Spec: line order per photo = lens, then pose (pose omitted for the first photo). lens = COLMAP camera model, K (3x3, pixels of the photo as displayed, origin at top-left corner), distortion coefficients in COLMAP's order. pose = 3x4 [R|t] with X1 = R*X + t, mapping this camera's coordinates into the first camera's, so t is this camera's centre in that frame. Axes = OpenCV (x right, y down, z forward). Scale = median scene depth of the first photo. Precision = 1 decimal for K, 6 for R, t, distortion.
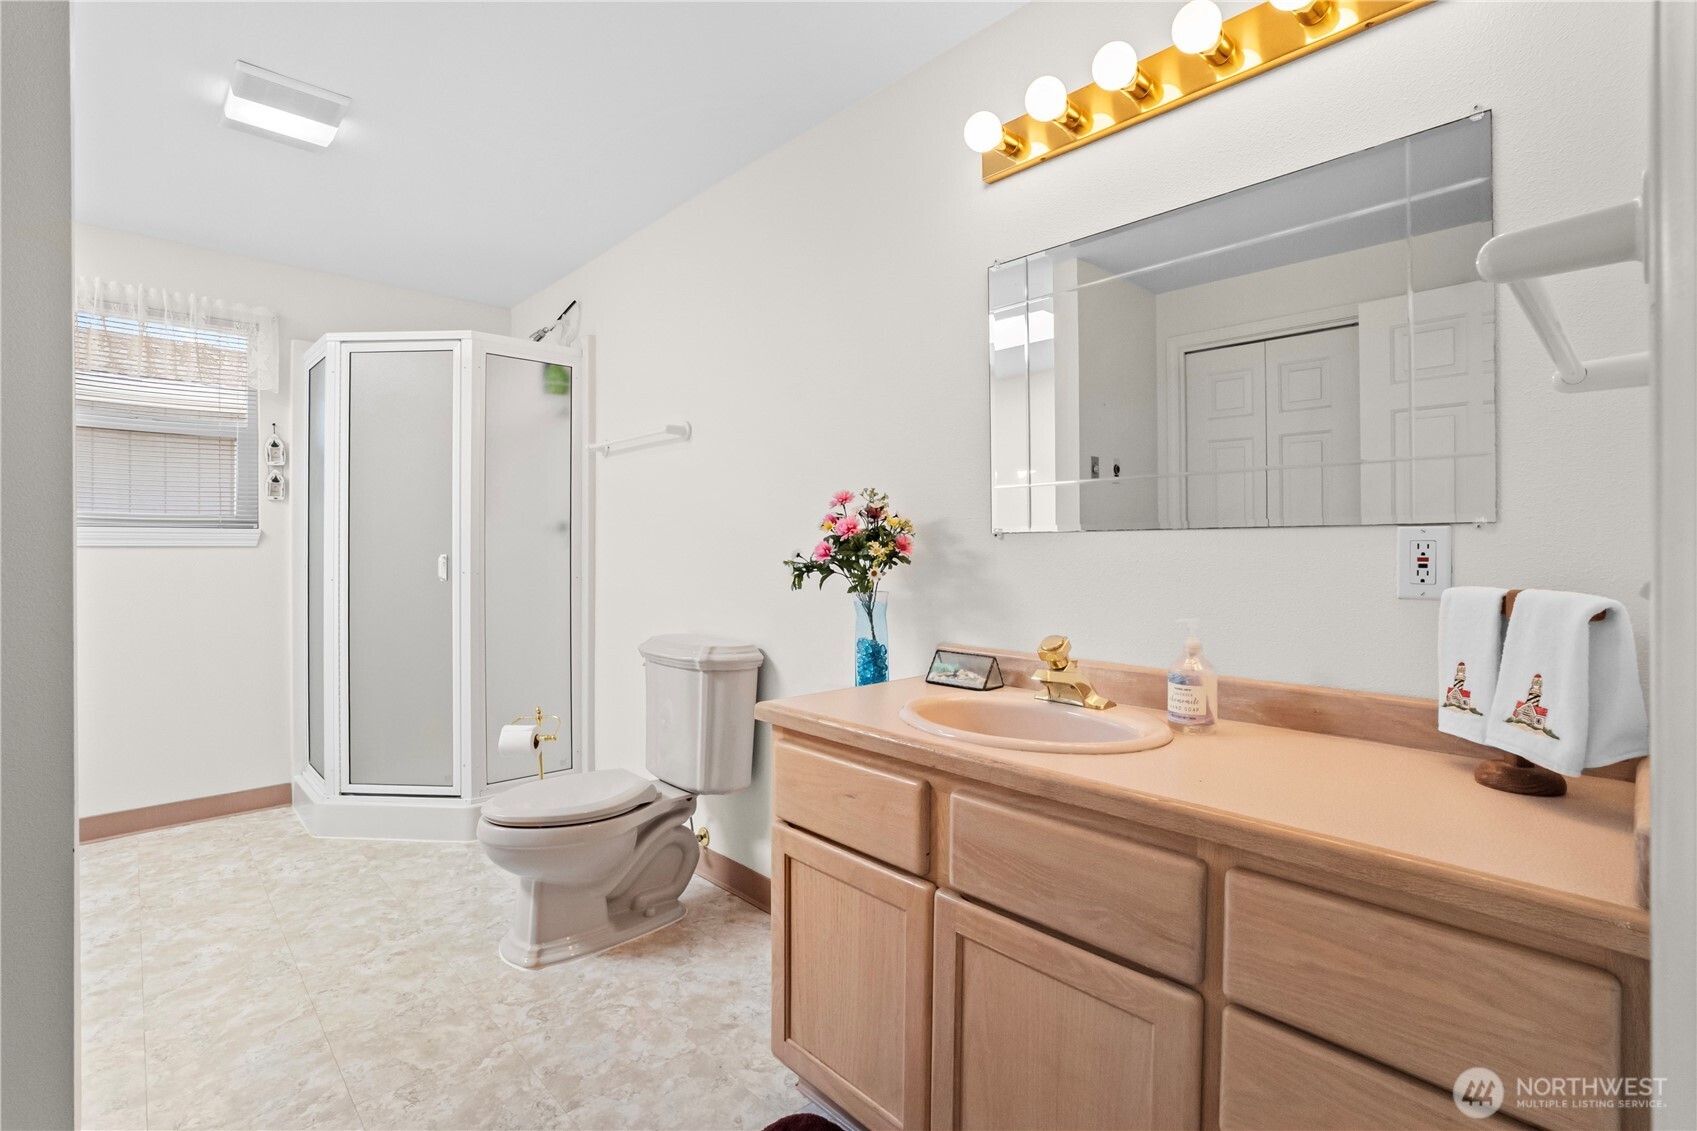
lens RADIAL K [[775.5, 0, 858.3], [0, 775.5, 557.8], [0, 0, 1]] dist [-0.063980, 0.026084]
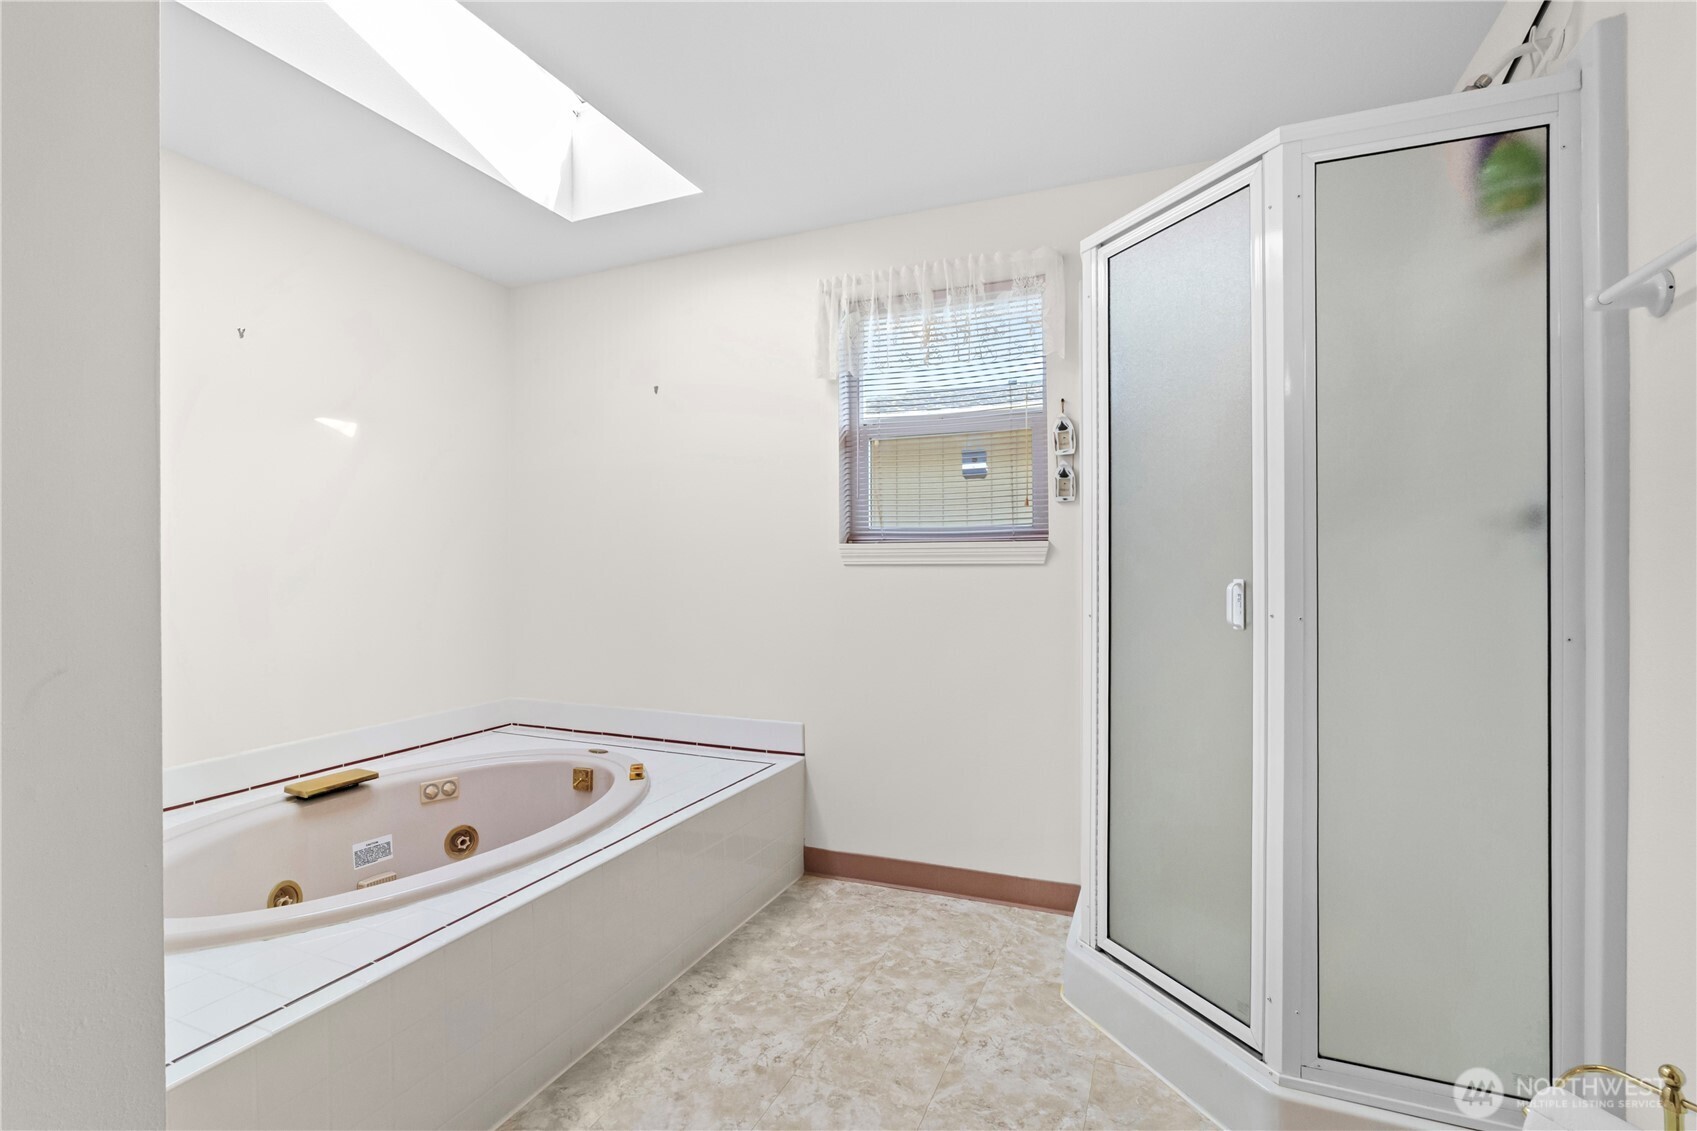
lens RADIAL K [[775.5, 0, 858.3], [0, 775.5, 557.8], [0, 0, 1]] dist [-0.063980, 0.026084]
pose [[0.387500, -0.010245, -0.921813, -0.162898], [-0.013034, 0.999777, -0.016591, -0.006503], [0.921778, 0.018444, 0.387280, 0.550934]]
